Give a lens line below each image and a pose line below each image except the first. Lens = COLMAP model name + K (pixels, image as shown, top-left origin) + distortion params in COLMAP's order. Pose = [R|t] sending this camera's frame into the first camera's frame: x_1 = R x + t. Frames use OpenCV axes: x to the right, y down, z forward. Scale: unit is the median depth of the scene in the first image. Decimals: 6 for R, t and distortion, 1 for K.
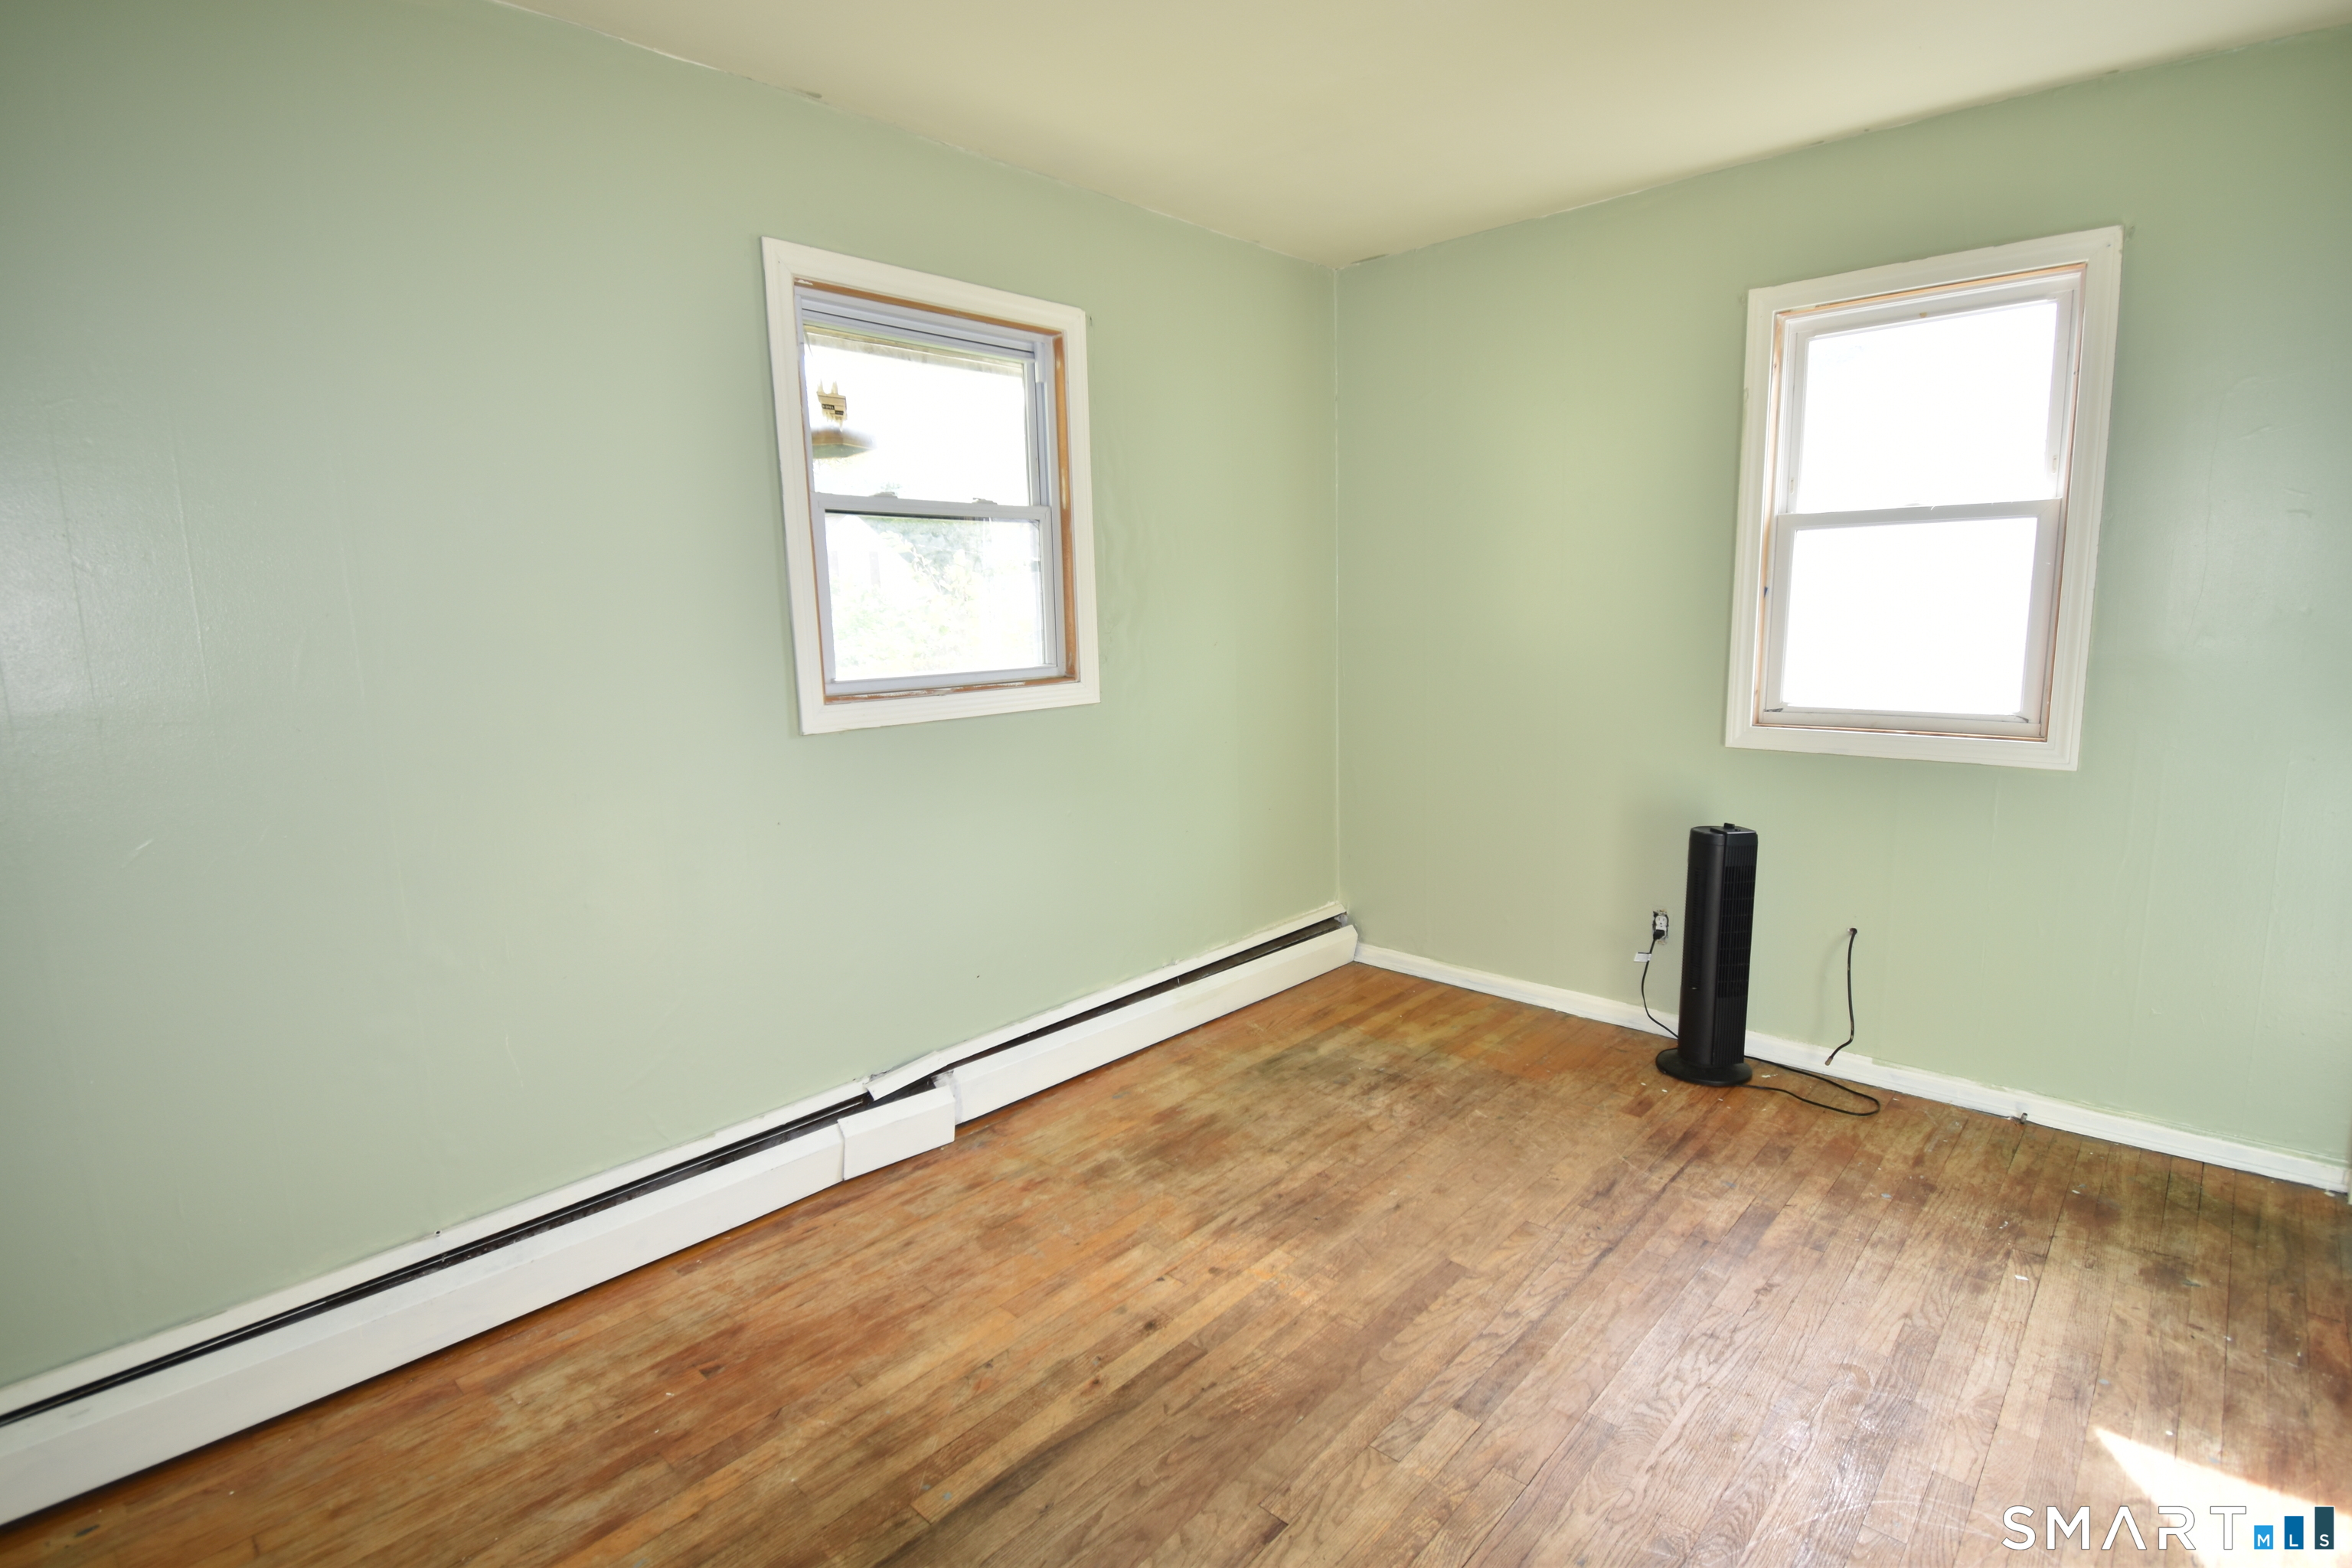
lens RADIAL K [[1132.6, 0, 1184.3], [0, 1132.6, 784.8], [0, 0, 1]] dist [0.015243, -0.027240]
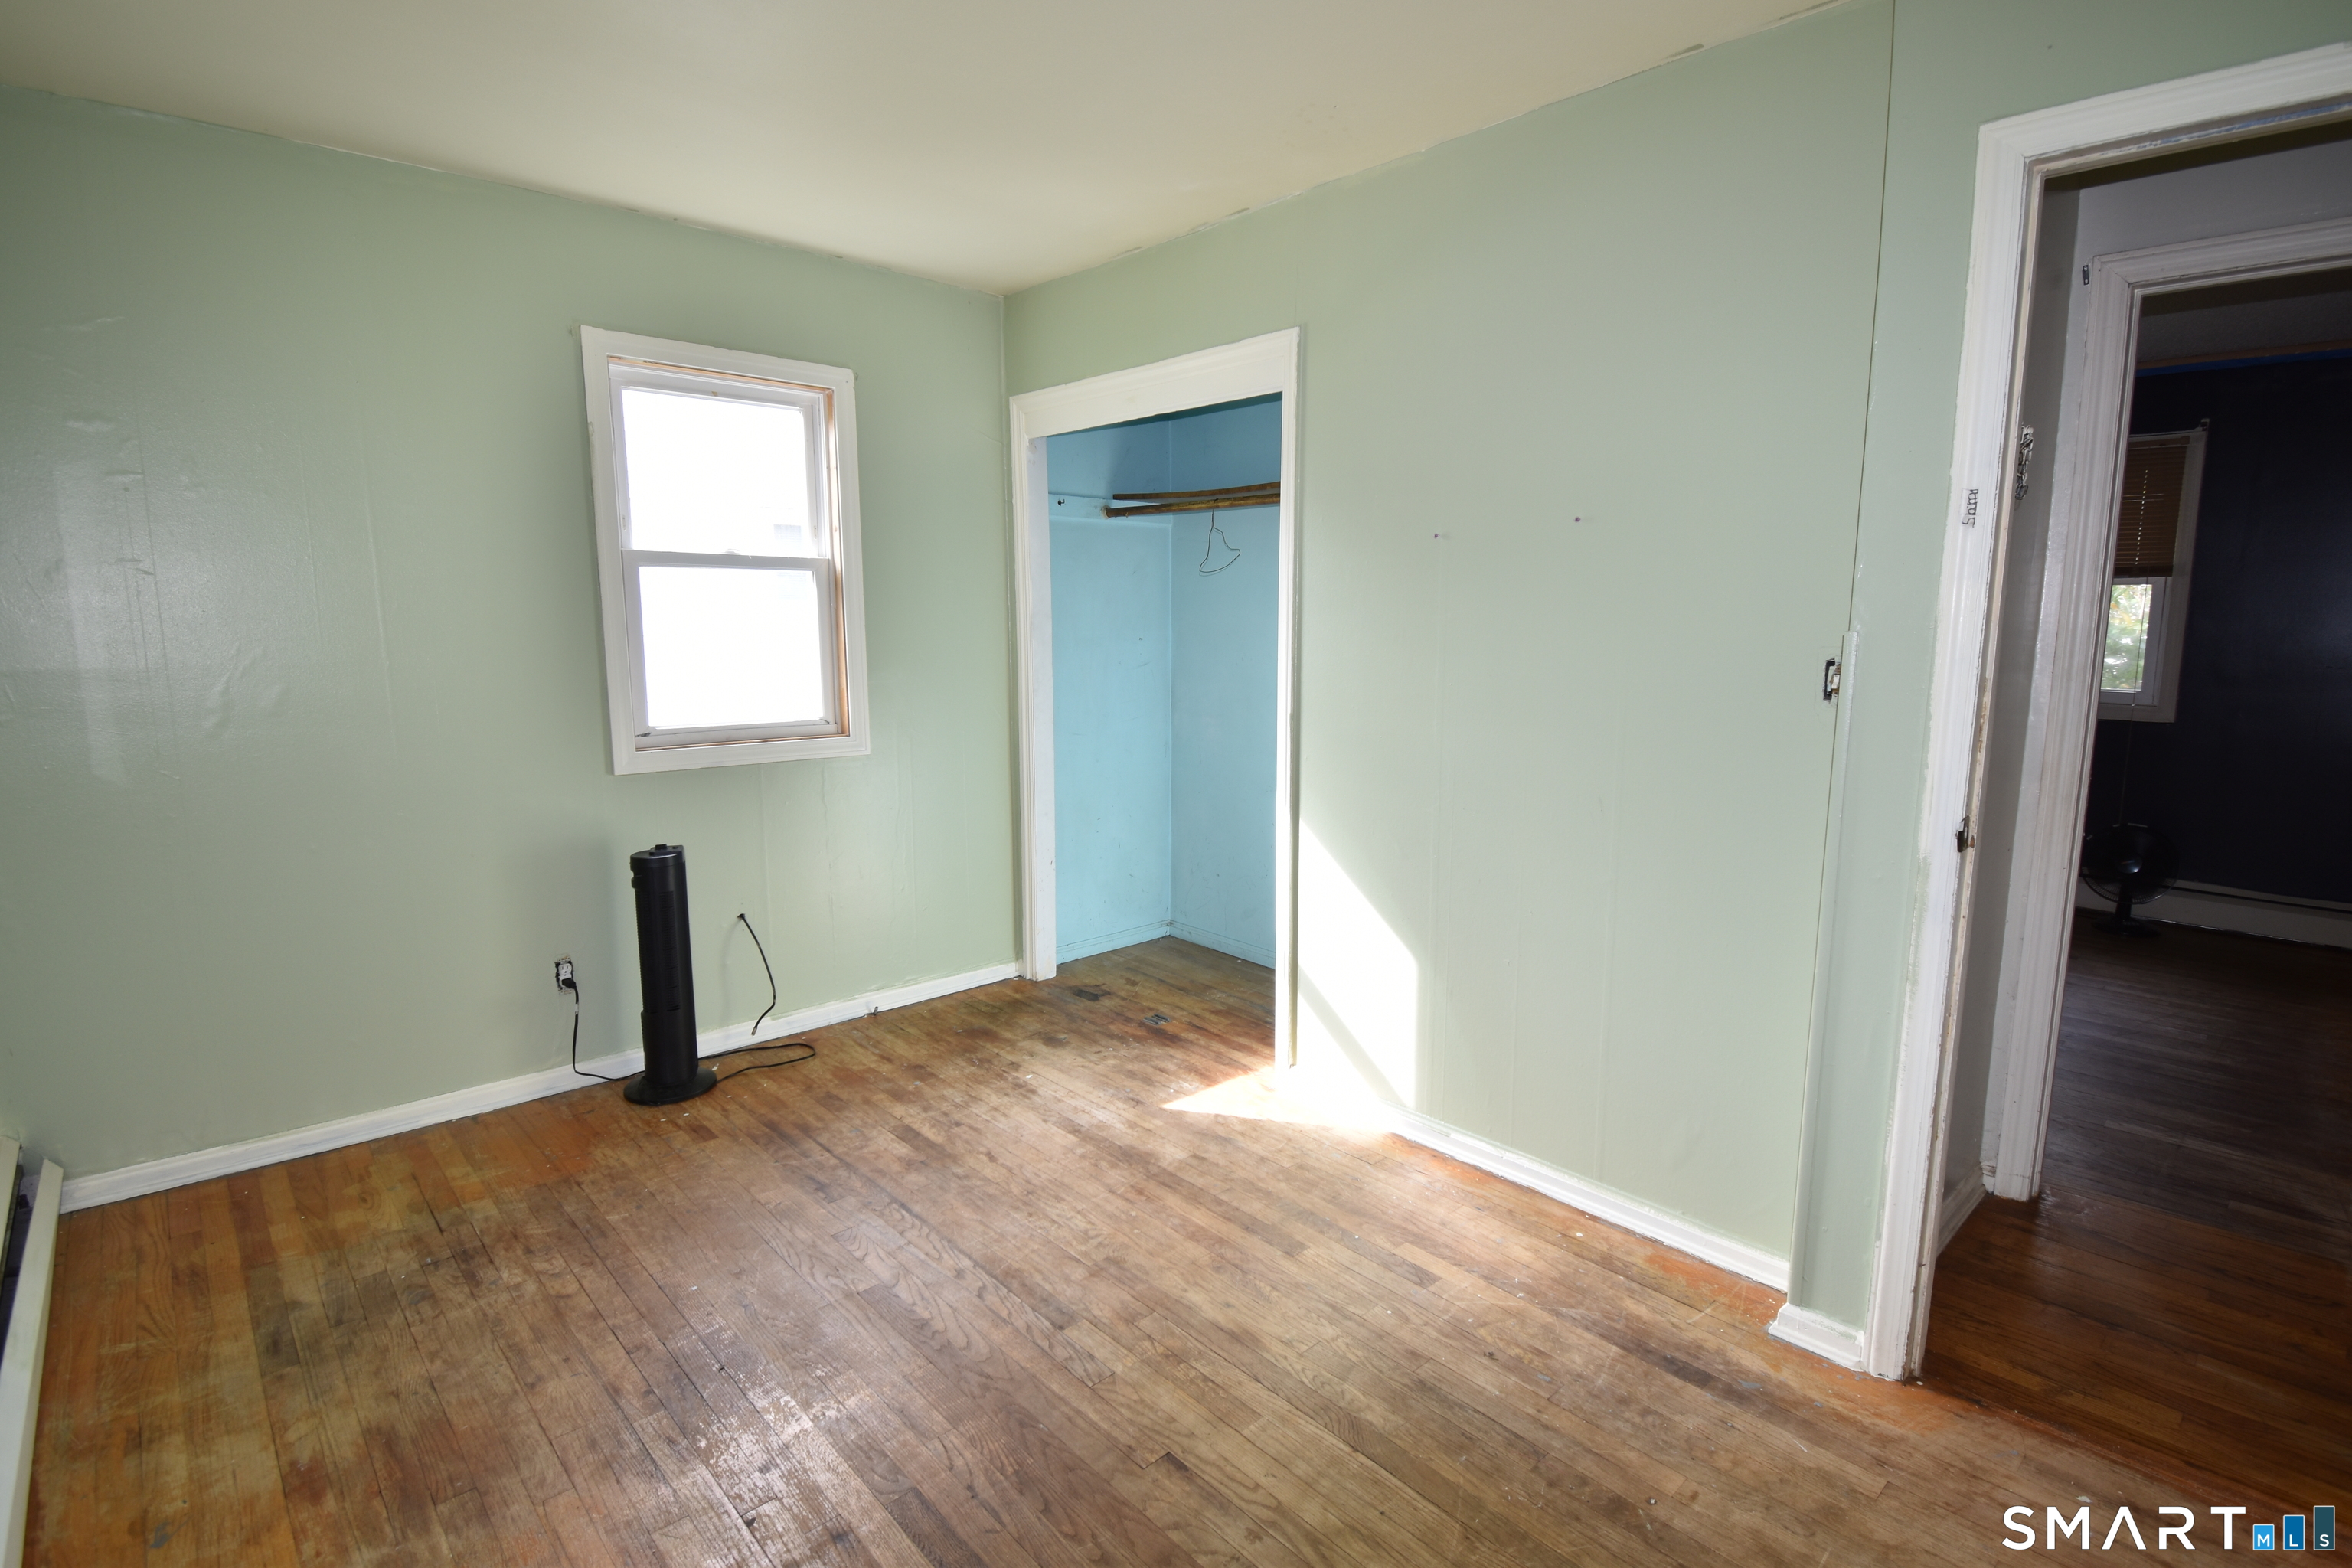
lens RADIAL K [[1132.6, 0, 1184.3], [0, 1132.6, 784.8], [0, 0, 1]] dist [0.015243, -0.027240]
pose [[0.070118, -0.120428, 0.990243, -0.544742], [0.154375, 0.982037, 0.108499, -0.063002], [-0.985521, 0.145261, 0.087449, 0.464831]]
